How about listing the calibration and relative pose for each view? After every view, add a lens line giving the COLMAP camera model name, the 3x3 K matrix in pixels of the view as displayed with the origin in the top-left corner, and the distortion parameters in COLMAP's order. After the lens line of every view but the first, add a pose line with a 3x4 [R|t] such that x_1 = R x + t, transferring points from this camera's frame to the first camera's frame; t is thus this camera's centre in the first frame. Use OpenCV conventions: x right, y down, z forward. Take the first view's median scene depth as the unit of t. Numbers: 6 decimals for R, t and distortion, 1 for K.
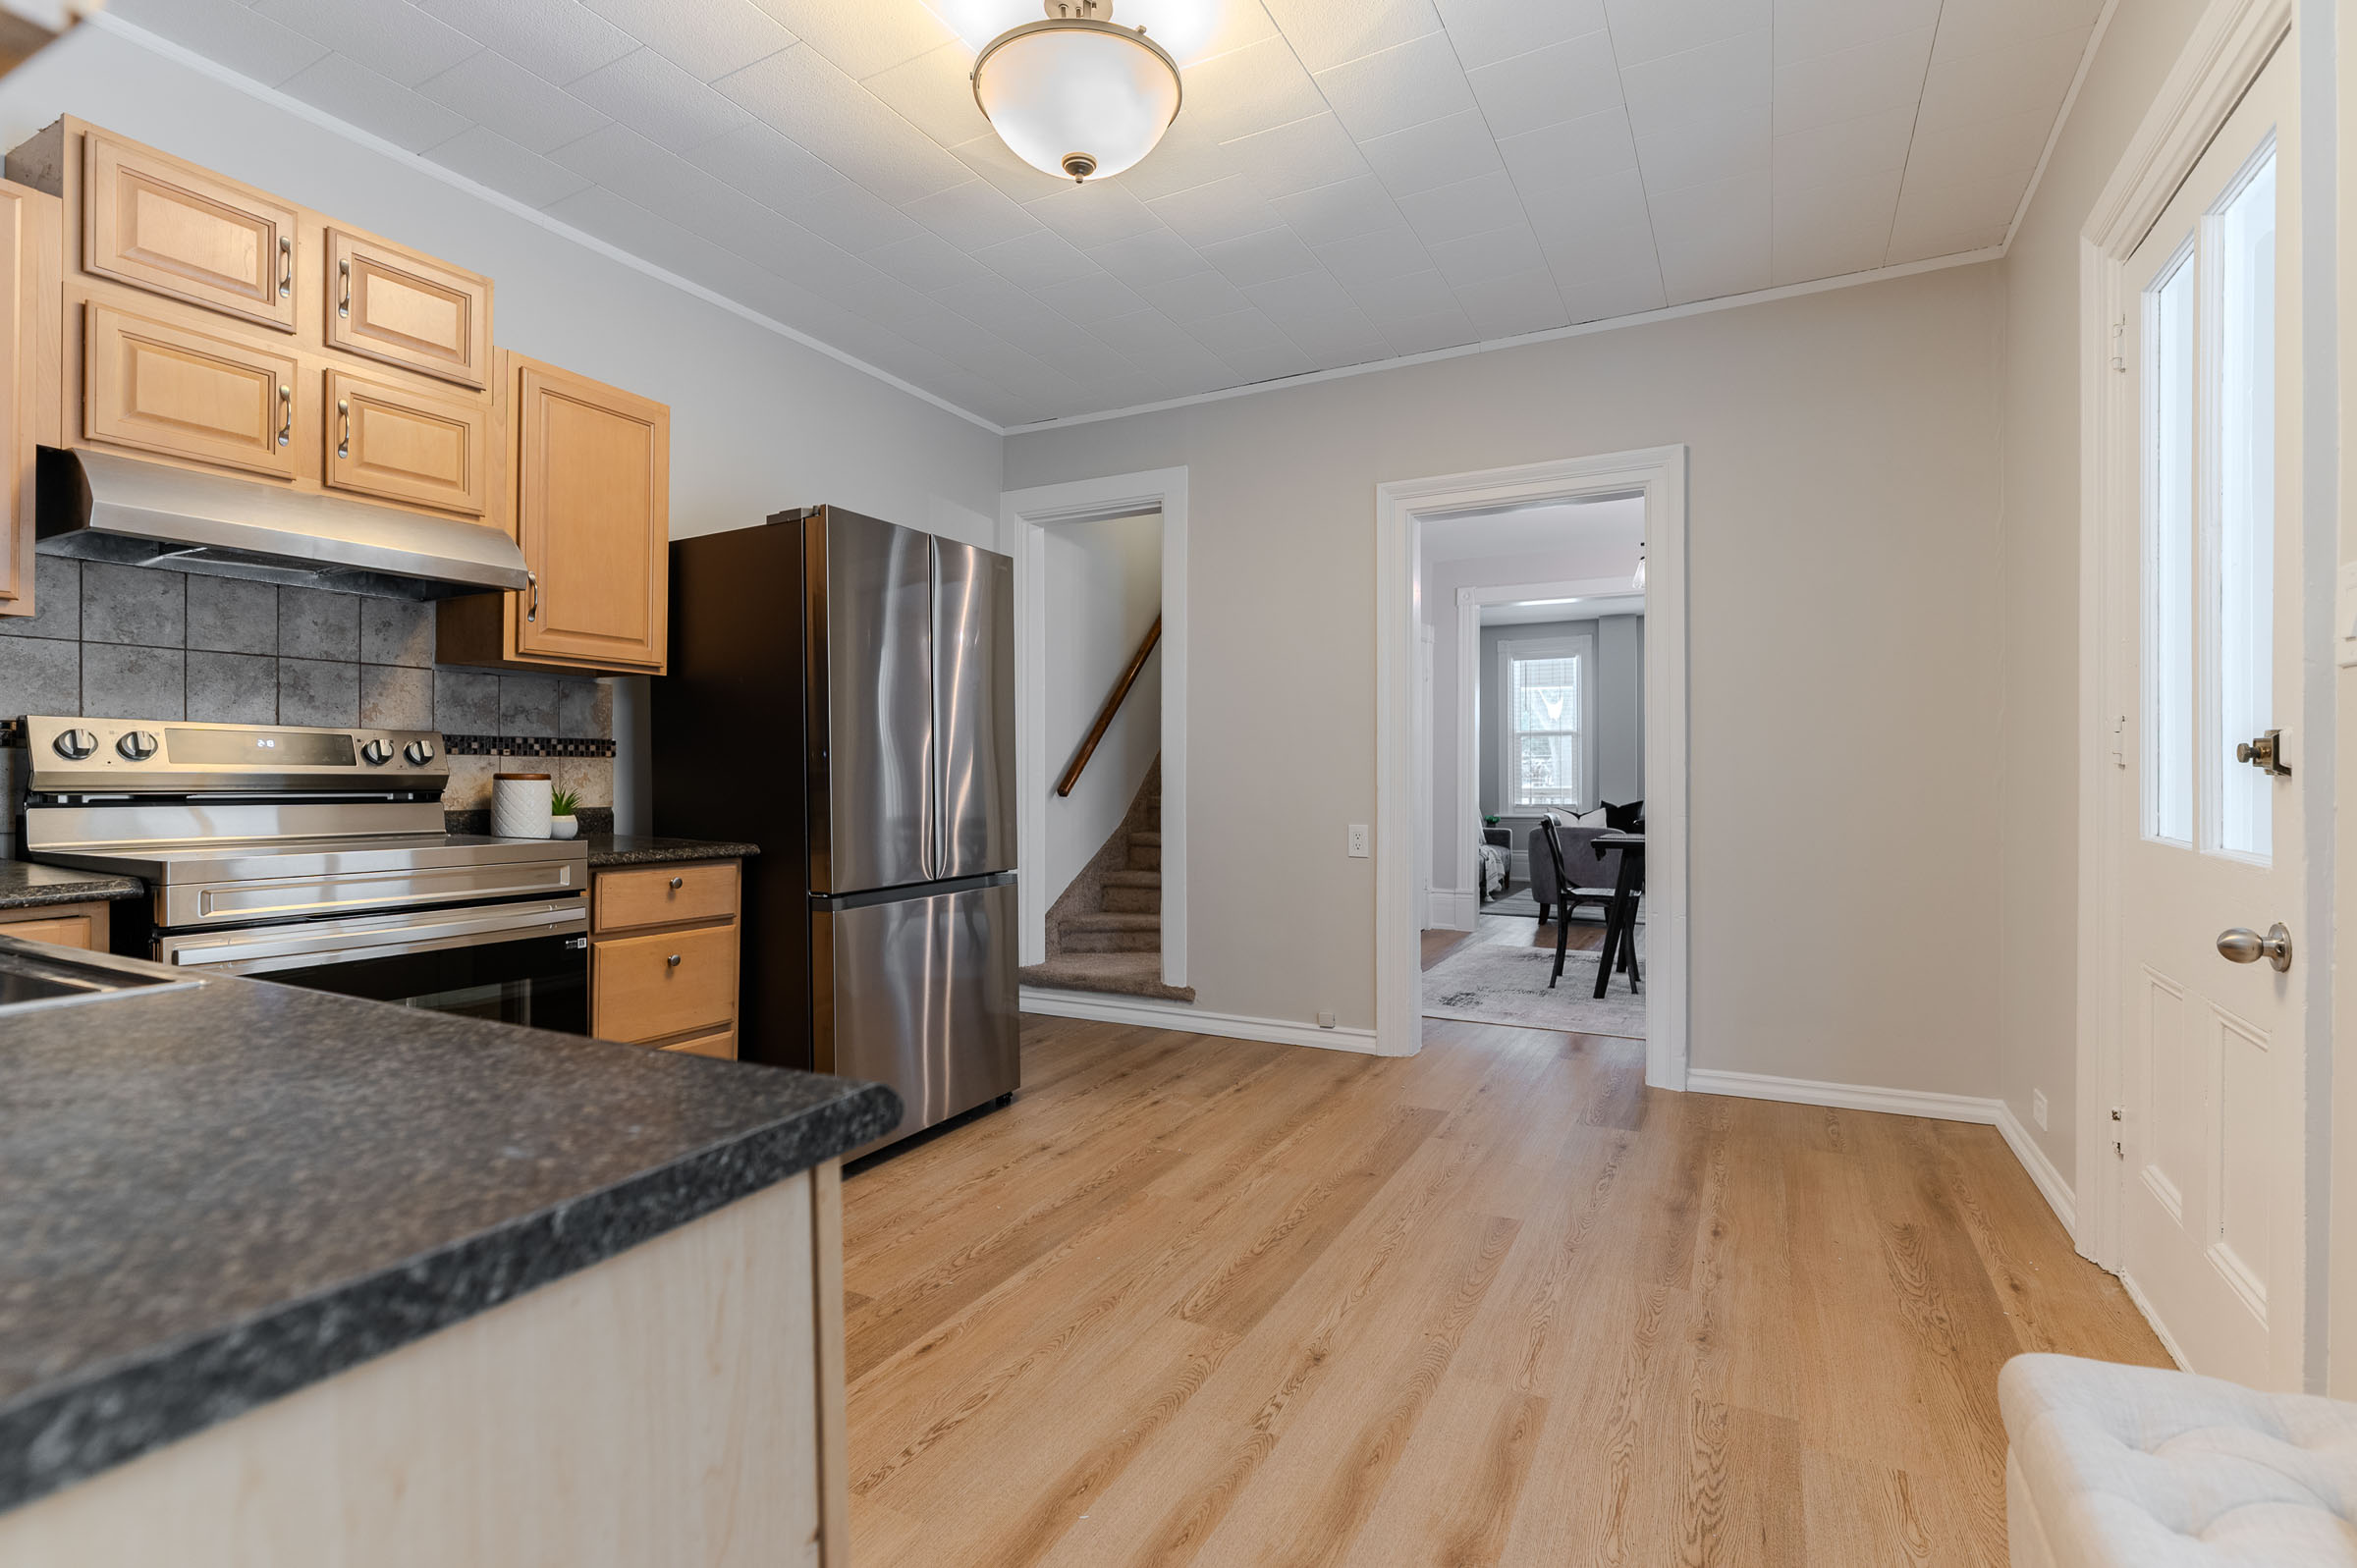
lens RADIAL K [[1089.4, 0, 1154.7], [0, 1089.4, 772.5], [0, 0, 1]] dist [0.001556, 0.000084]
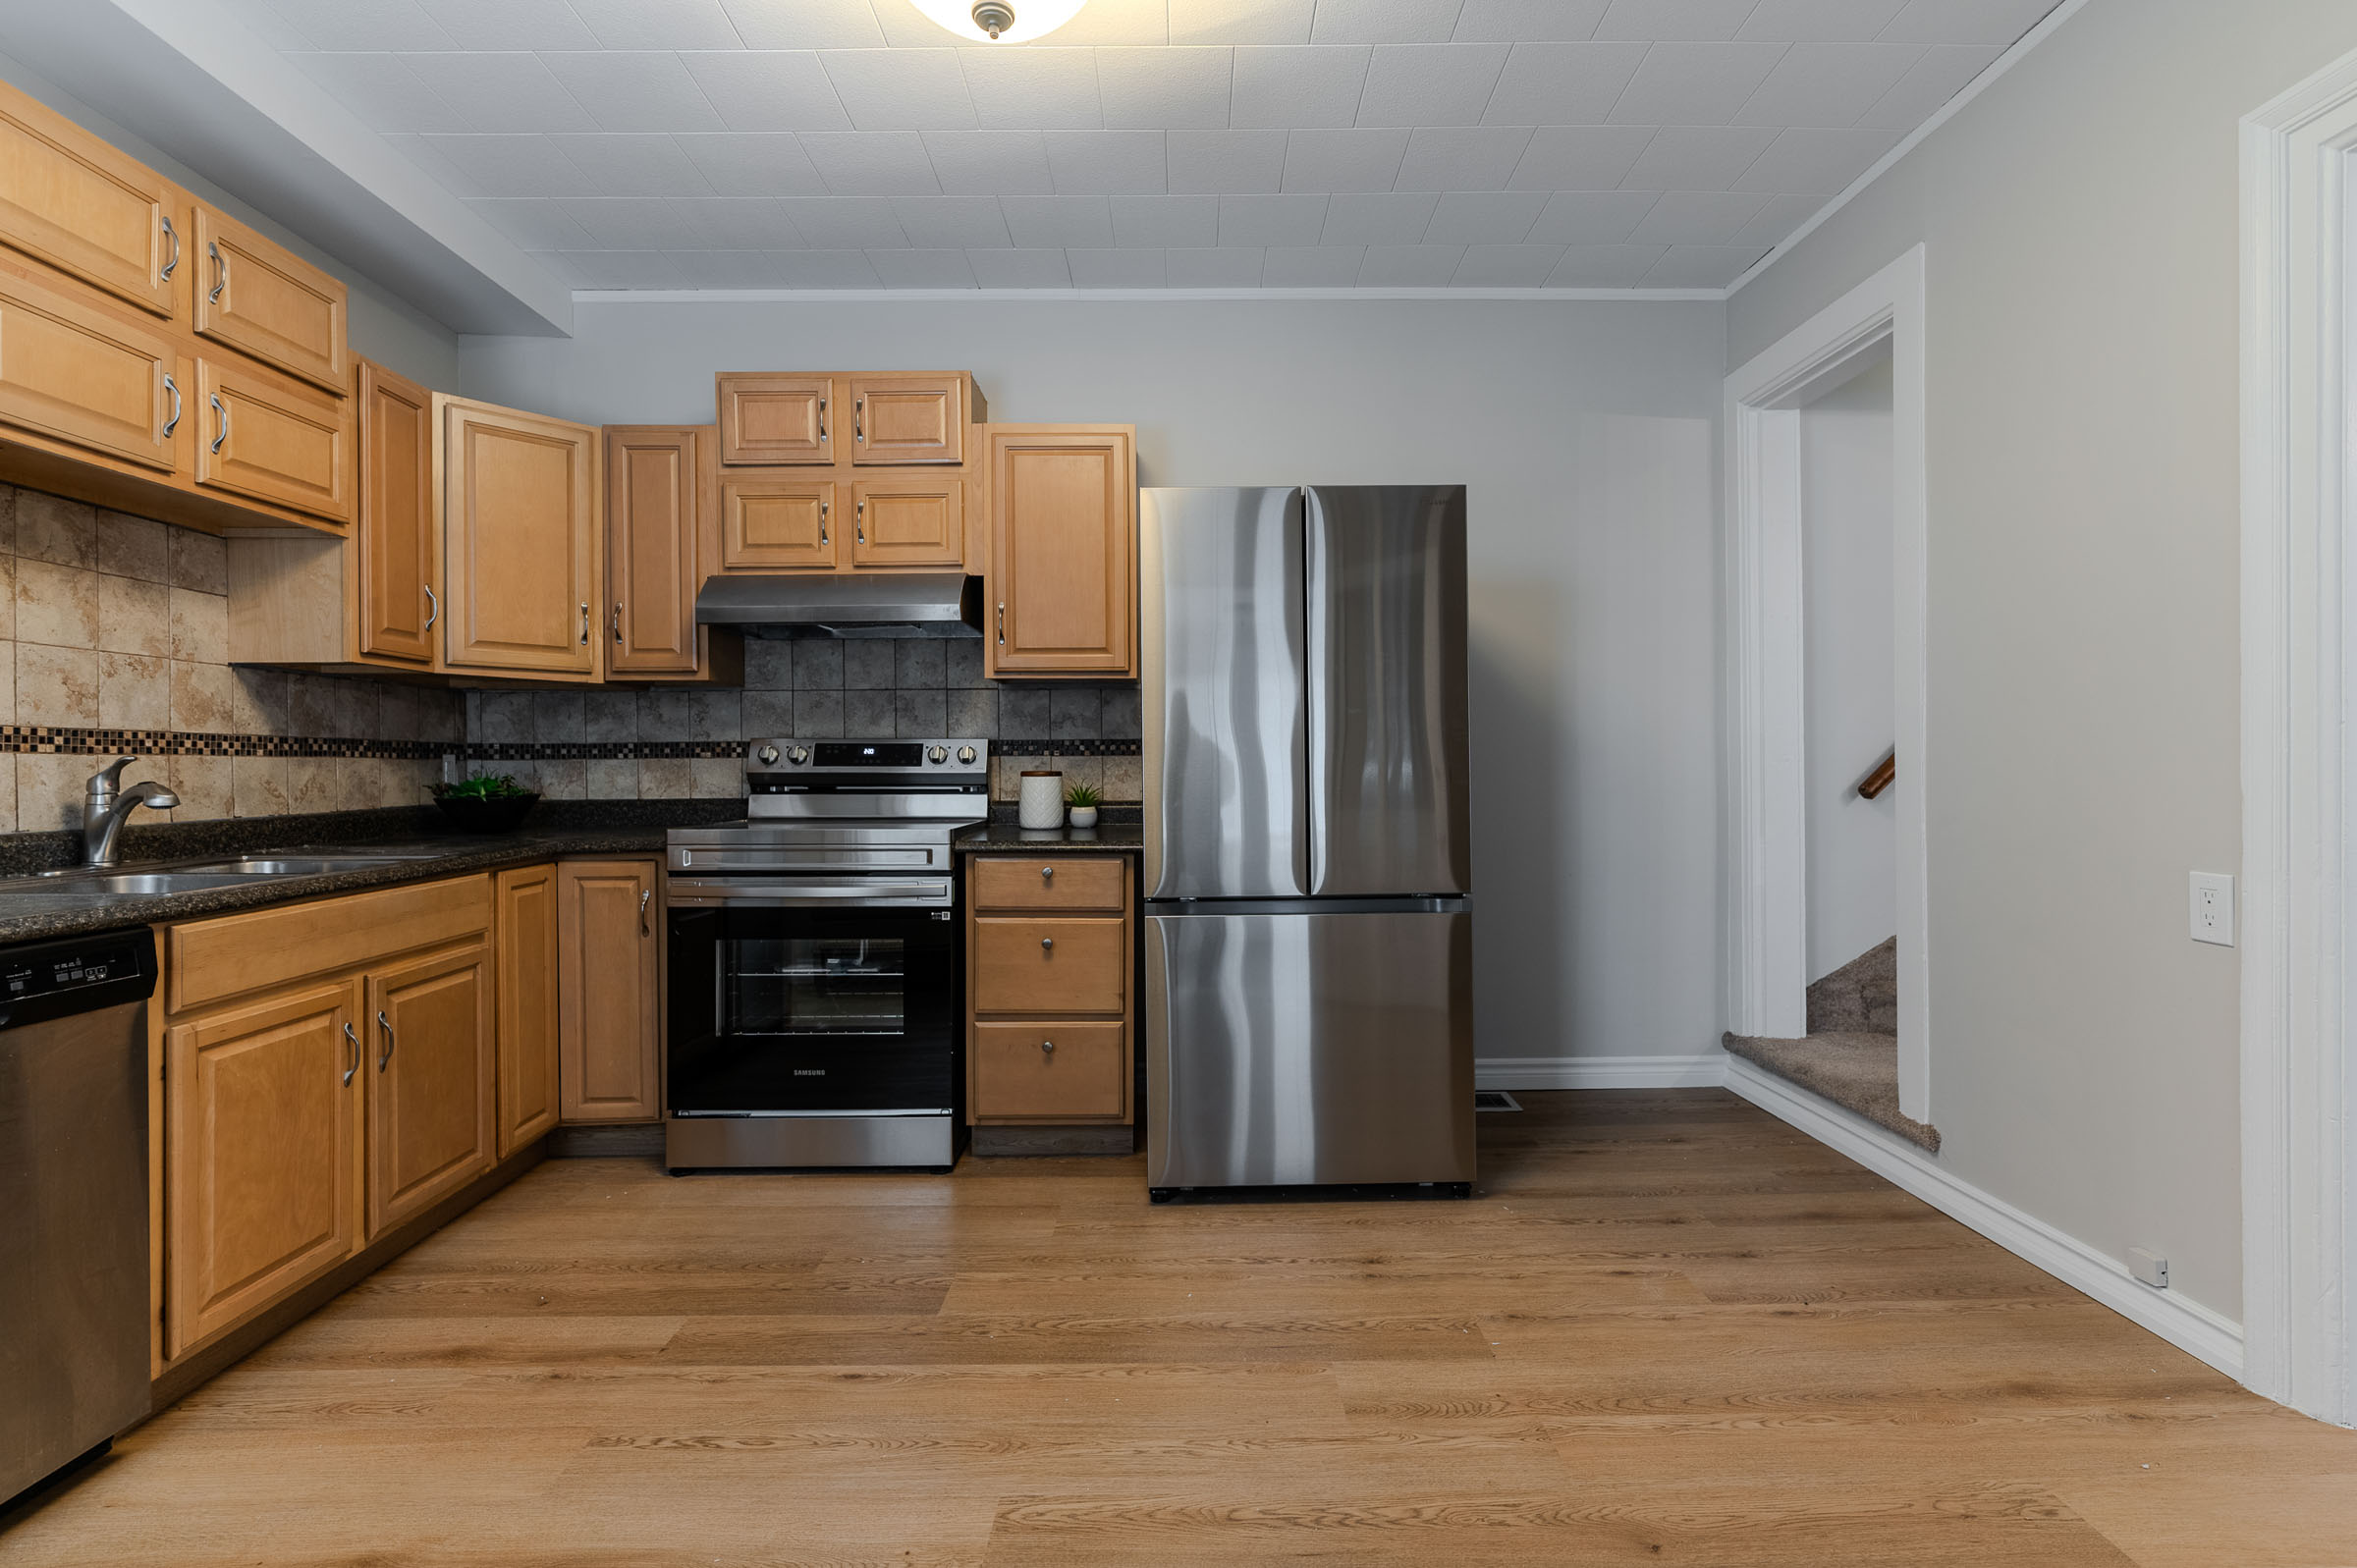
lens RADIAL K [[1088.0, 0, 1179.9], [0, 1088.0, 771.6], [0, 0, 1]] dist [-0.002085, 0.001206]
pose [[0.487968, -0.001299, -0.872860, 0.552781], [0.009134, 0.999952, 0.003618, -0.001290], [0.872814, -0.009739, 0.487957, 0.573935]]
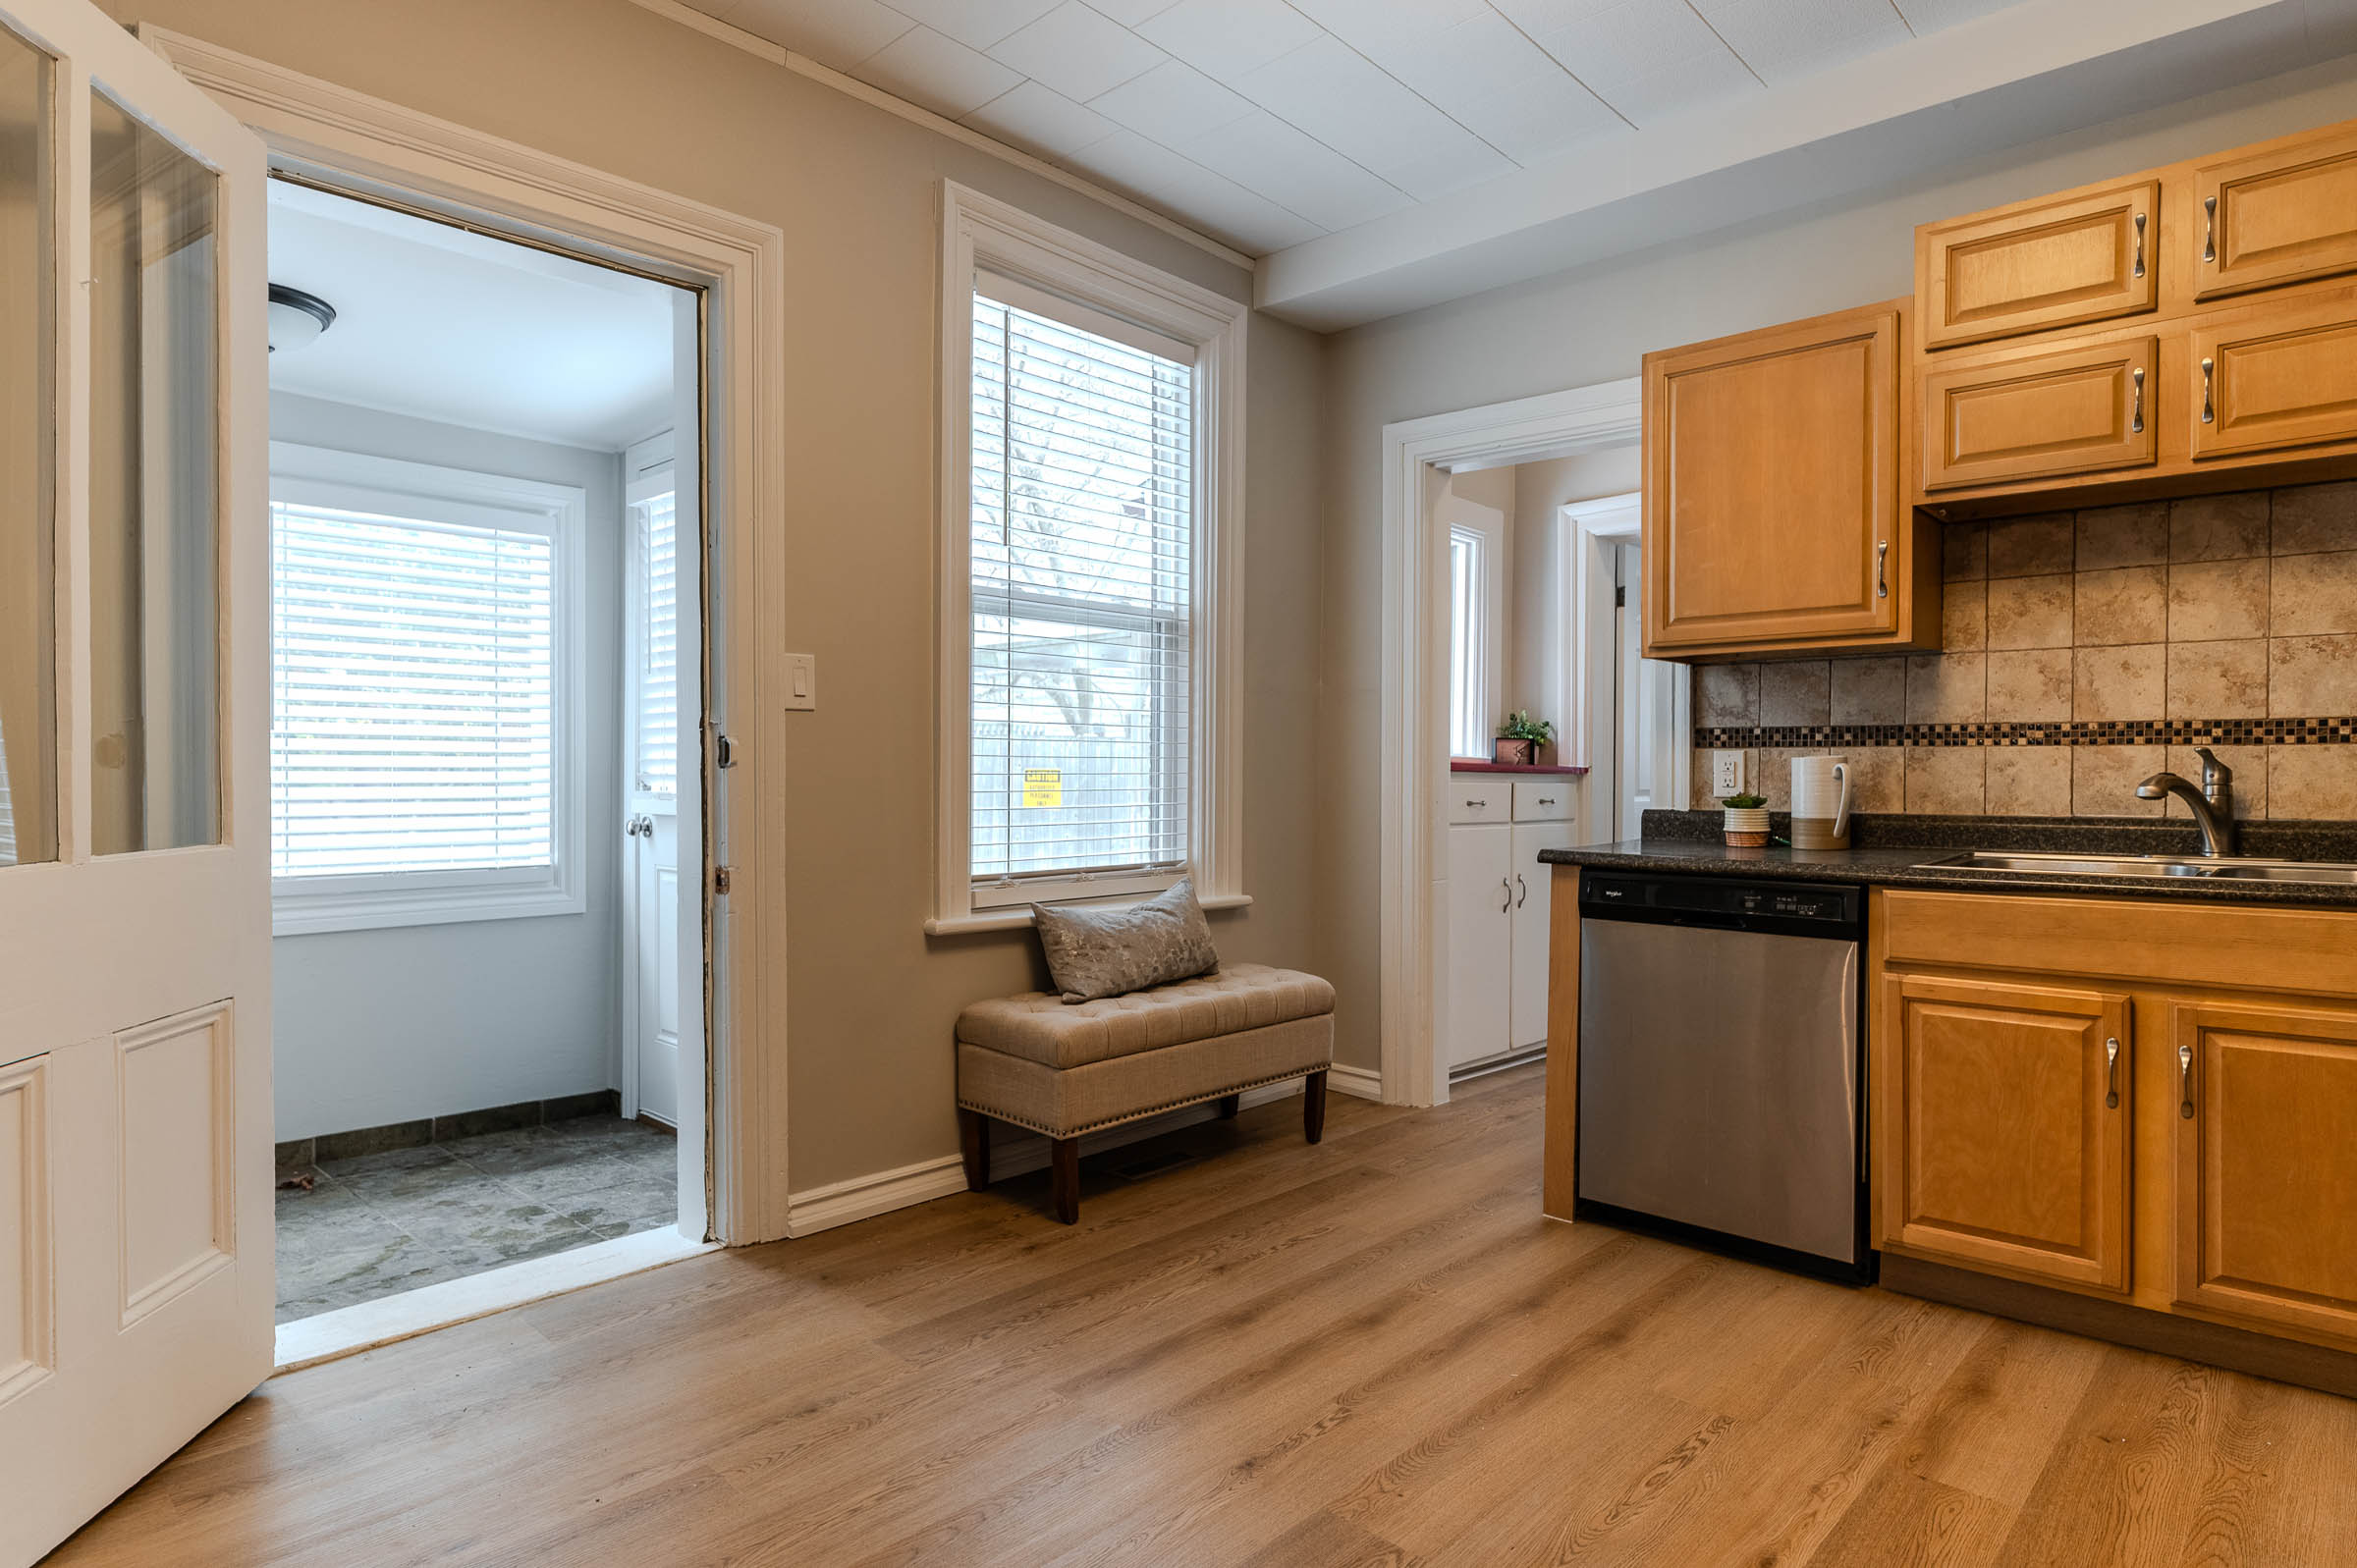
lens RADIAL K [[1306.7, 0, 1175.5], [0, 1306.7, 787.6], [0, 0, 1]] dist [-0.003313, 0.002754]
pose [[-0.969925, -0.004571, 0.243361, -0.027255], [-0.001595, 0.999922, 0.012427, 0.002221], [-0.243399, 0.011665, -0.969856, 1.402018]]
